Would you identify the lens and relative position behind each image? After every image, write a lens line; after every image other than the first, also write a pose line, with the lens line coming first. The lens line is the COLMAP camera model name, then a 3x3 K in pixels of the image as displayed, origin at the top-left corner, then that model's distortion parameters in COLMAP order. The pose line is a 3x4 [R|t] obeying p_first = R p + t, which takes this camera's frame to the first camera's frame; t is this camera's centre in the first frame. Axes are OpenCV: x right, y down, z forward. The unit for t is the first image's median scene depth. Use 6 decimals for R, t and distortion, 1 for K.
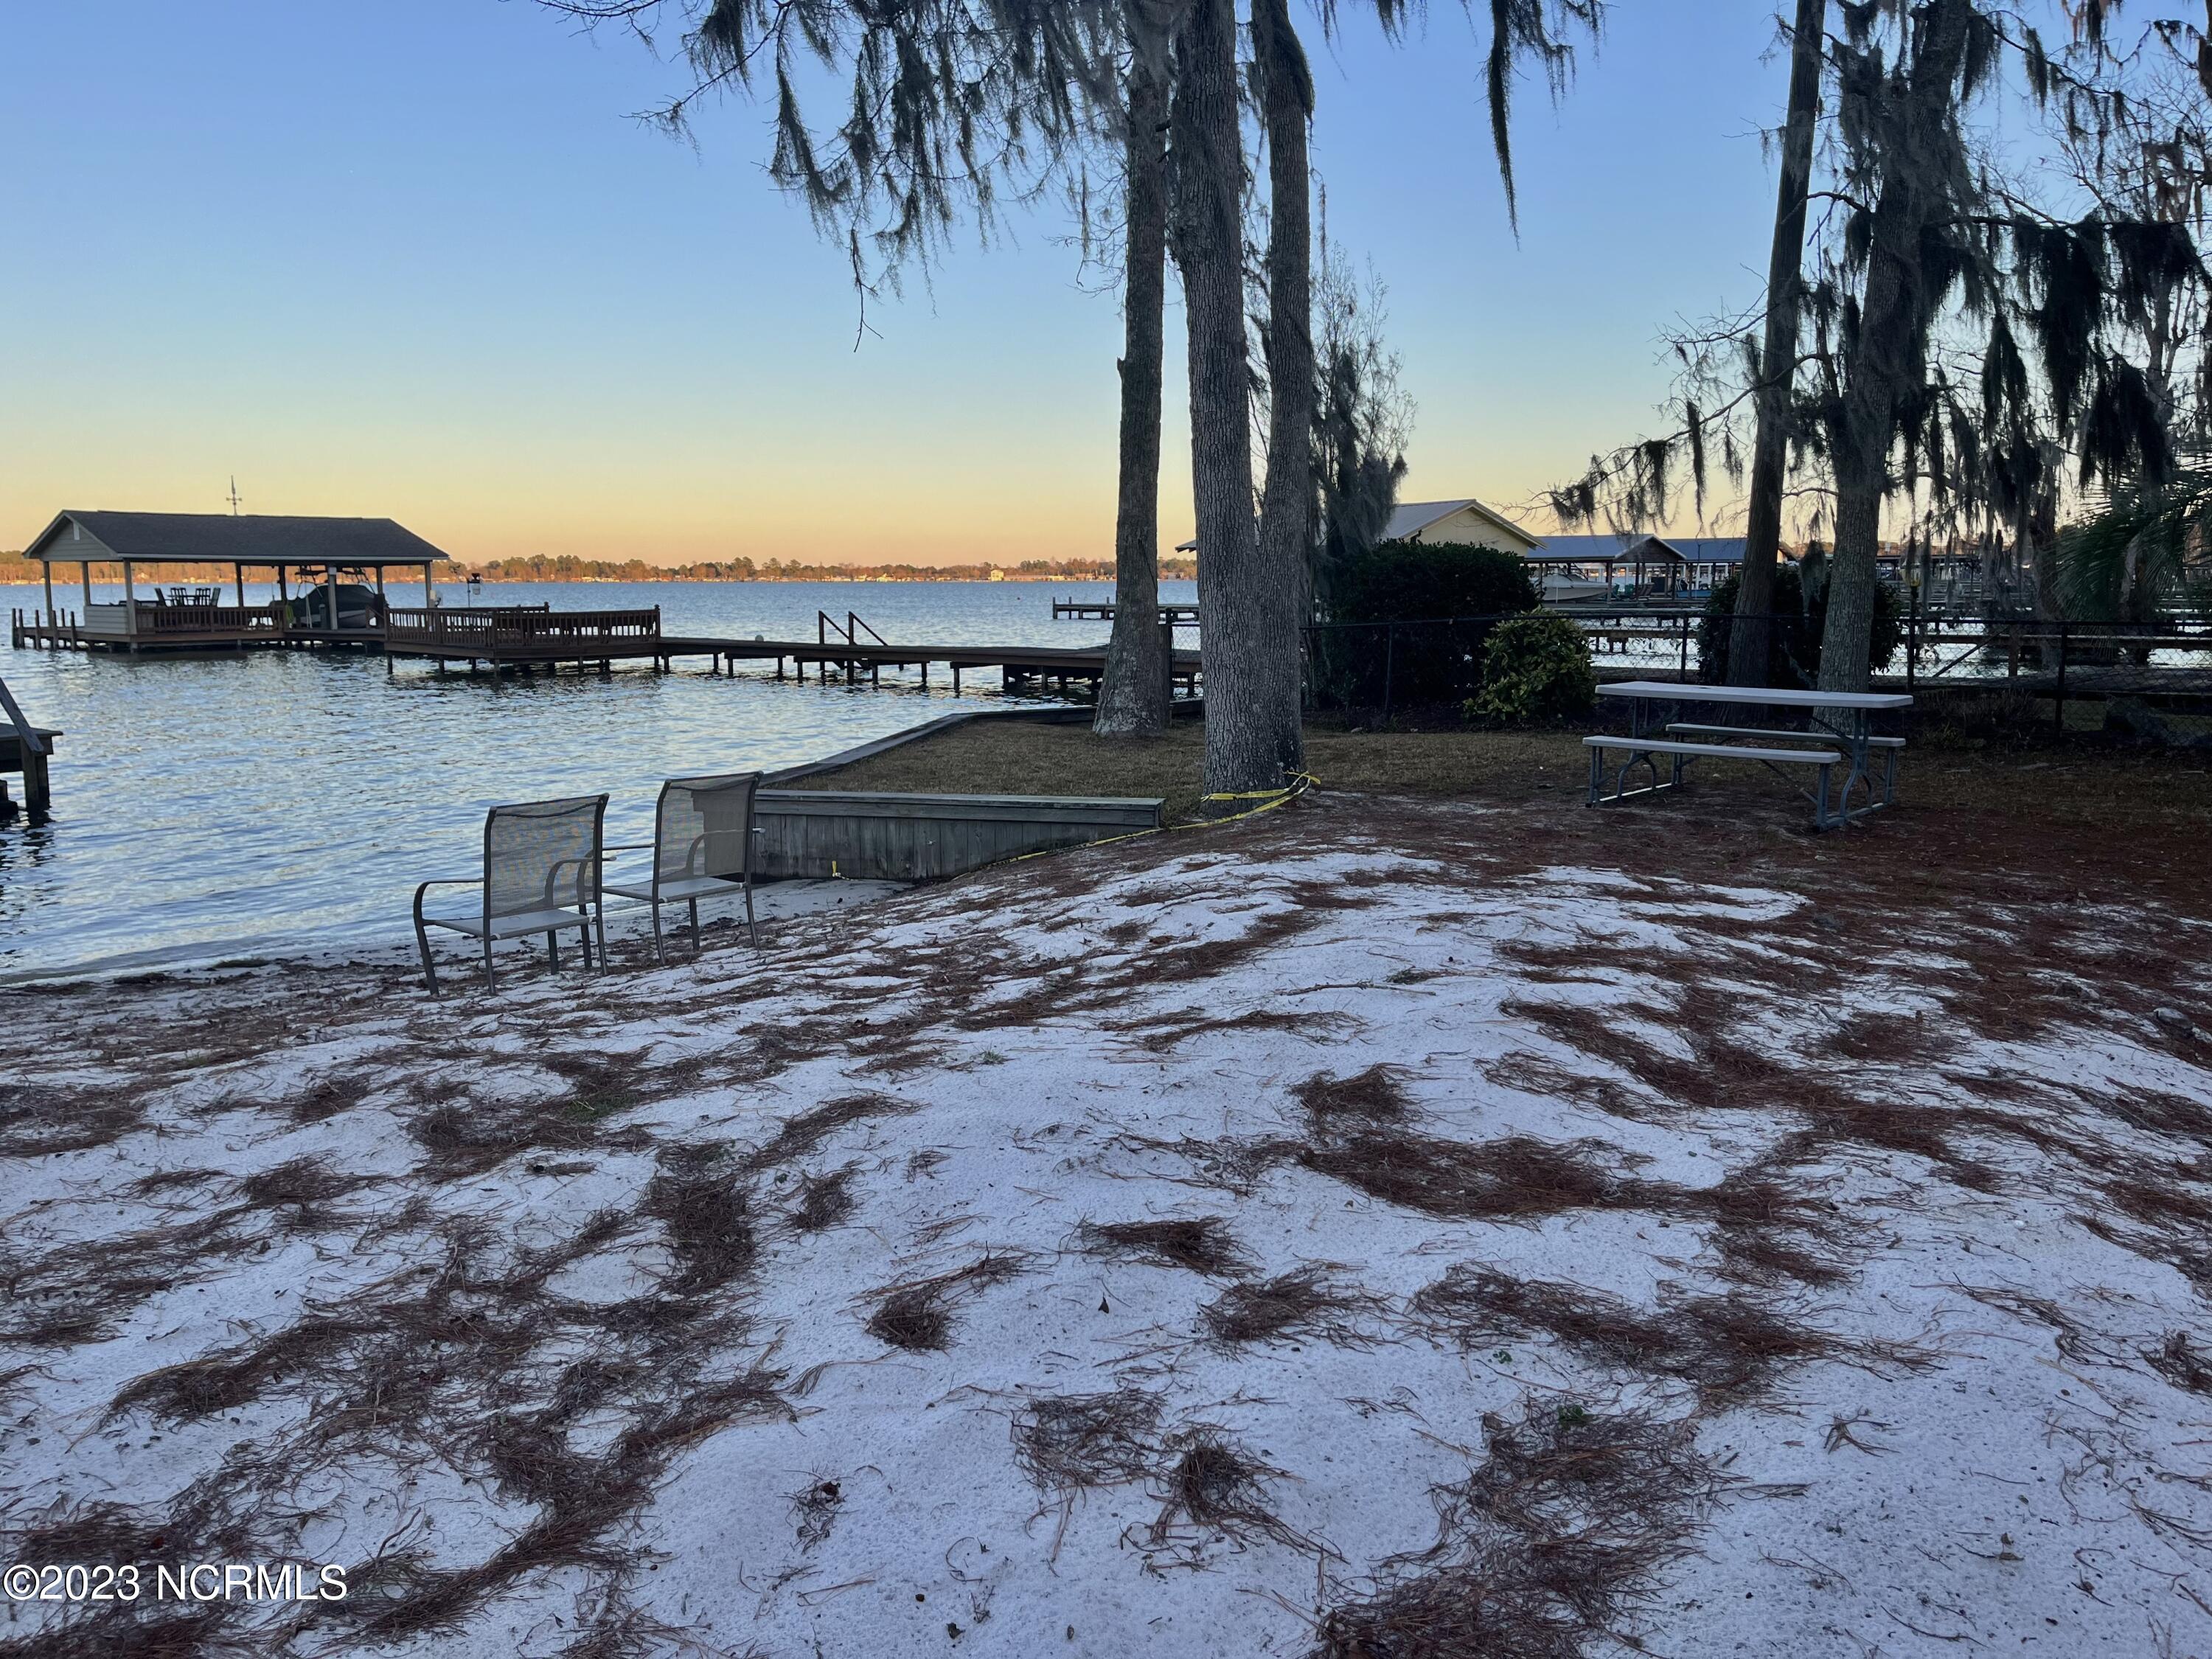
lens RADIAL K [[1666.1, 0, 1108.2], [0, 1666.1, 815.1], [0, 0, 1]] dist [0.062401, -0.080923]
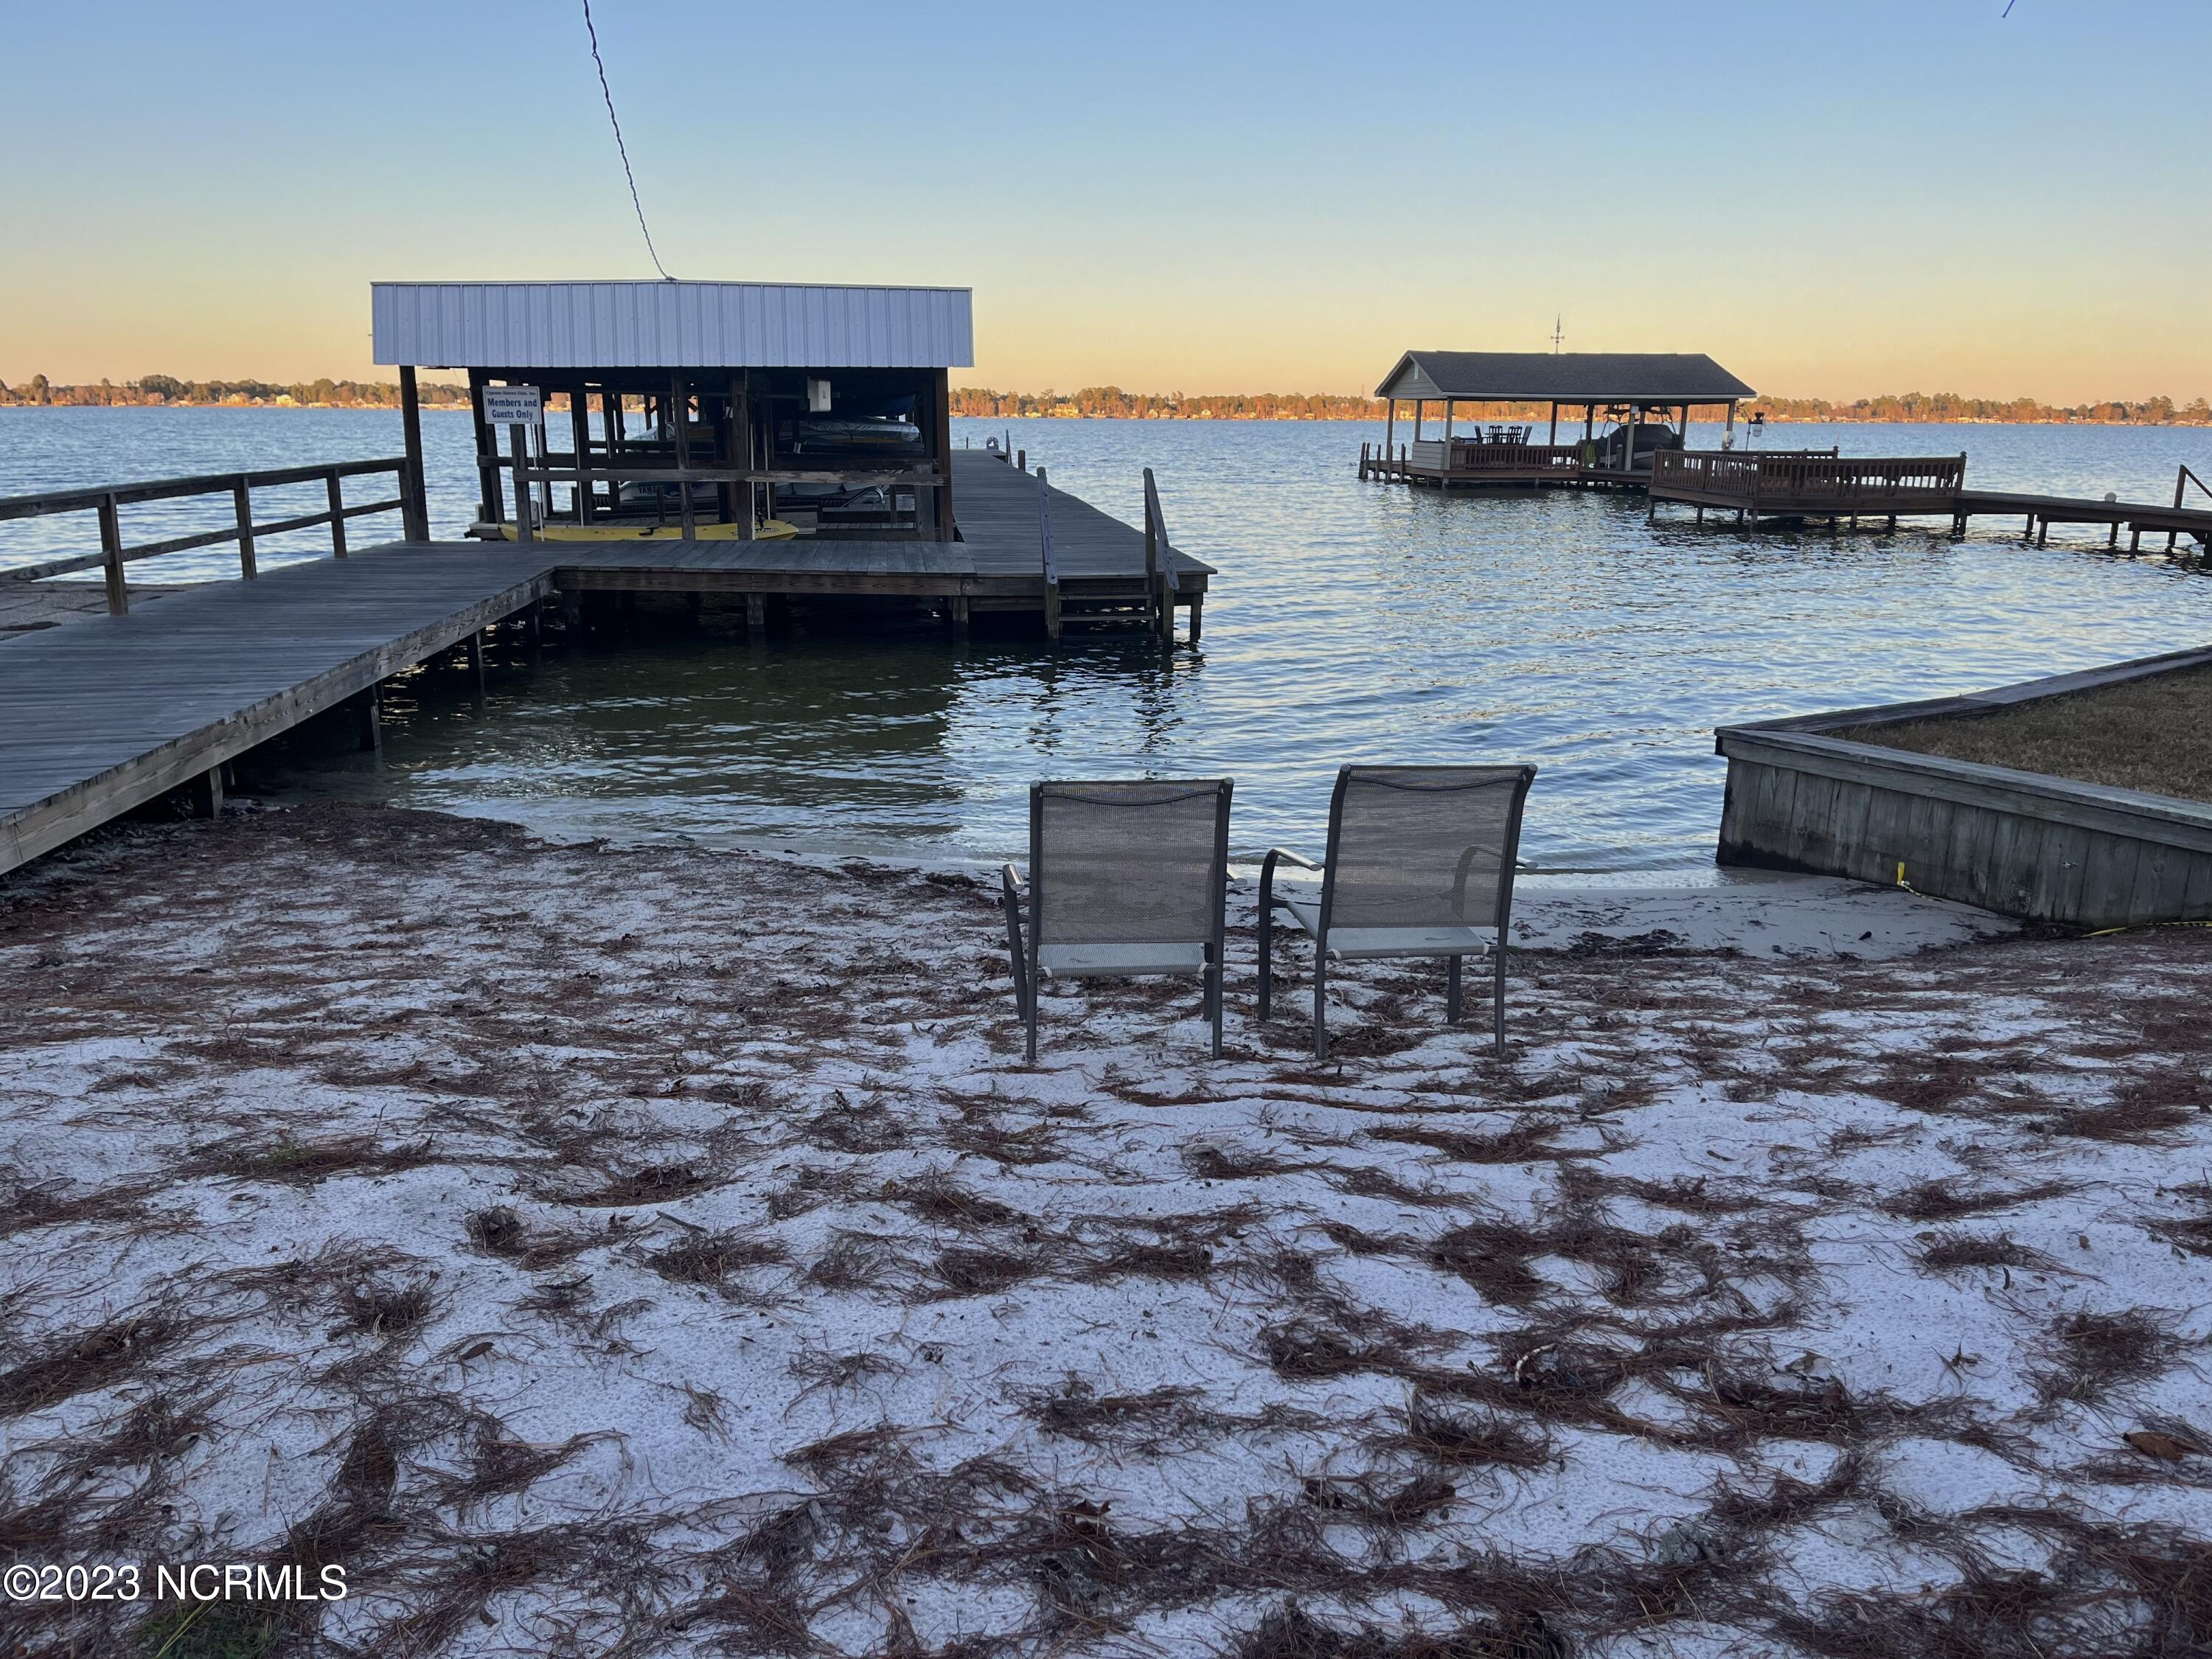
lens RADIAL K [[1666.1, 0, 1112.6], [0, 1666.1, 849.3], [0, 0, 1]] dist [0.062401, -0.080923]
pose [[0.728886, 0.183451, -0.659599, 0.009755], [-0.109373, 0.982259, 0.152329, -0.009644], [0.675843, -0.038888, 0.736019, 0.065819]]
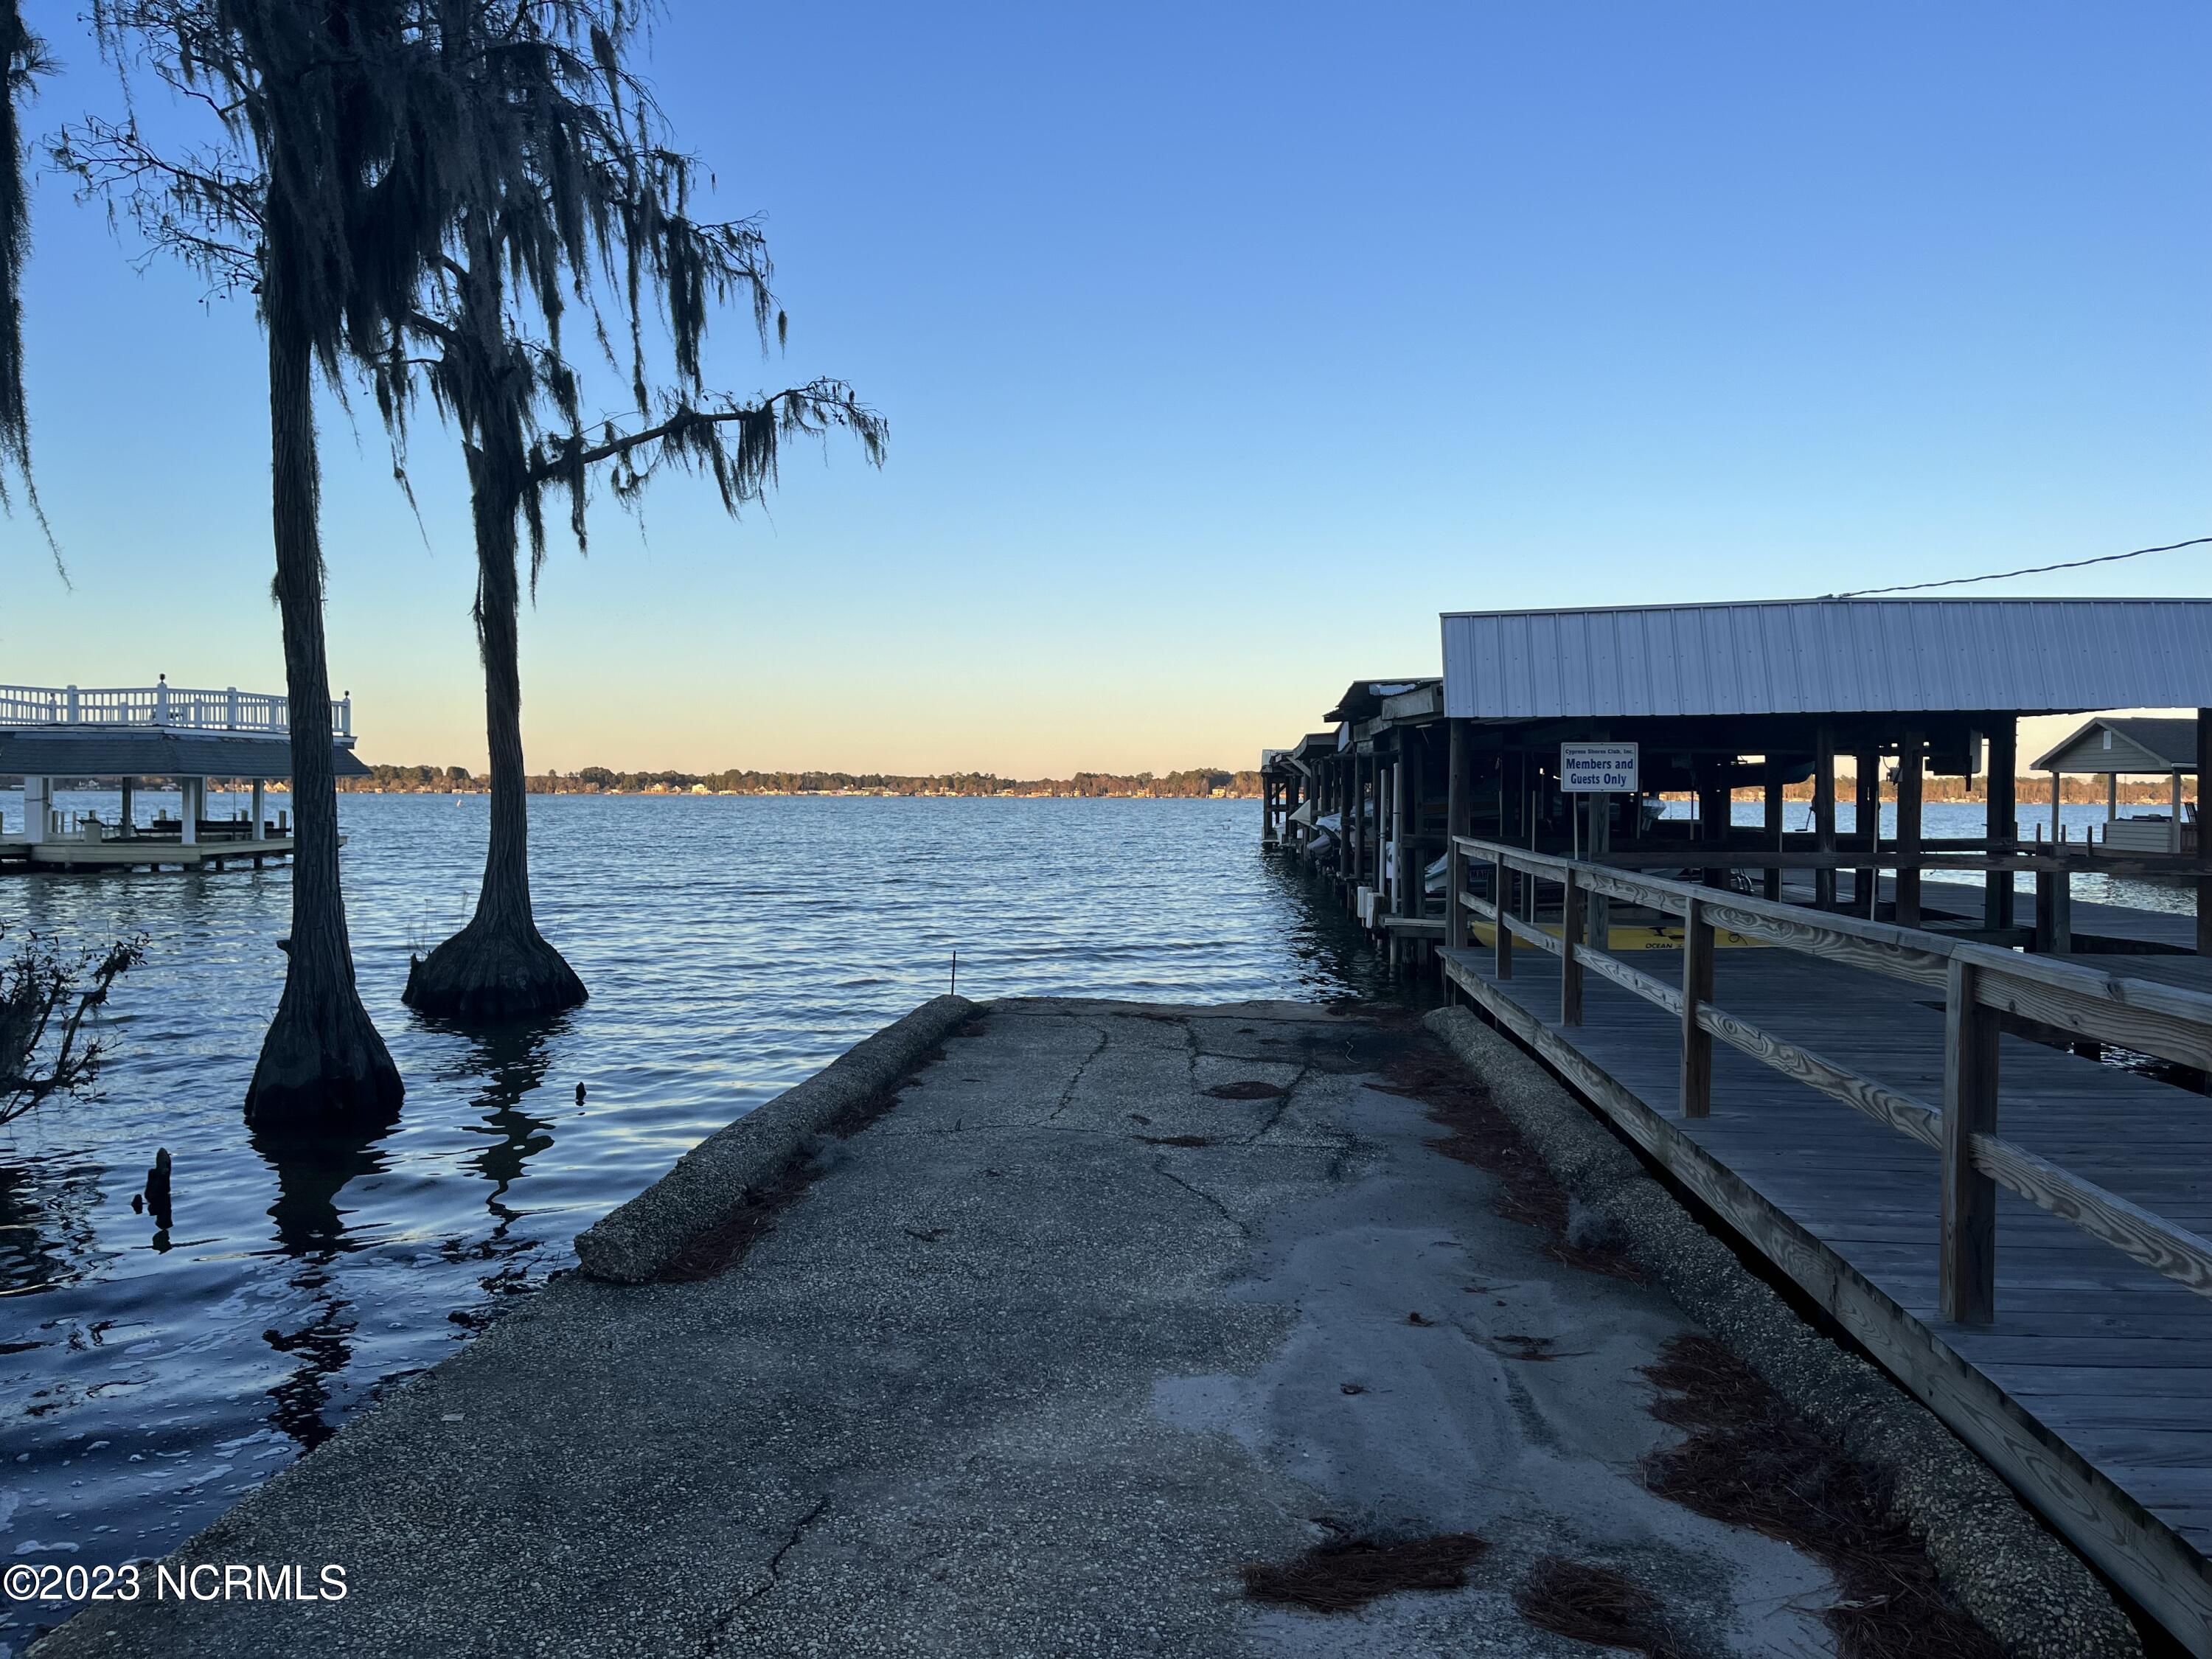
lens RADIAL K [[1666.1, 0, 1111.1], [0, 1666.1, 812.1], [0, 0, 1]] dist [0.062401, -0.080923]
pose [[0.577686, 0.017777, -0.816066, -0.167639], [-0.124787, 0.989934, -0.066771, 0.000083], [0.806664, 0.140407, 0.574089, 0.034669]]
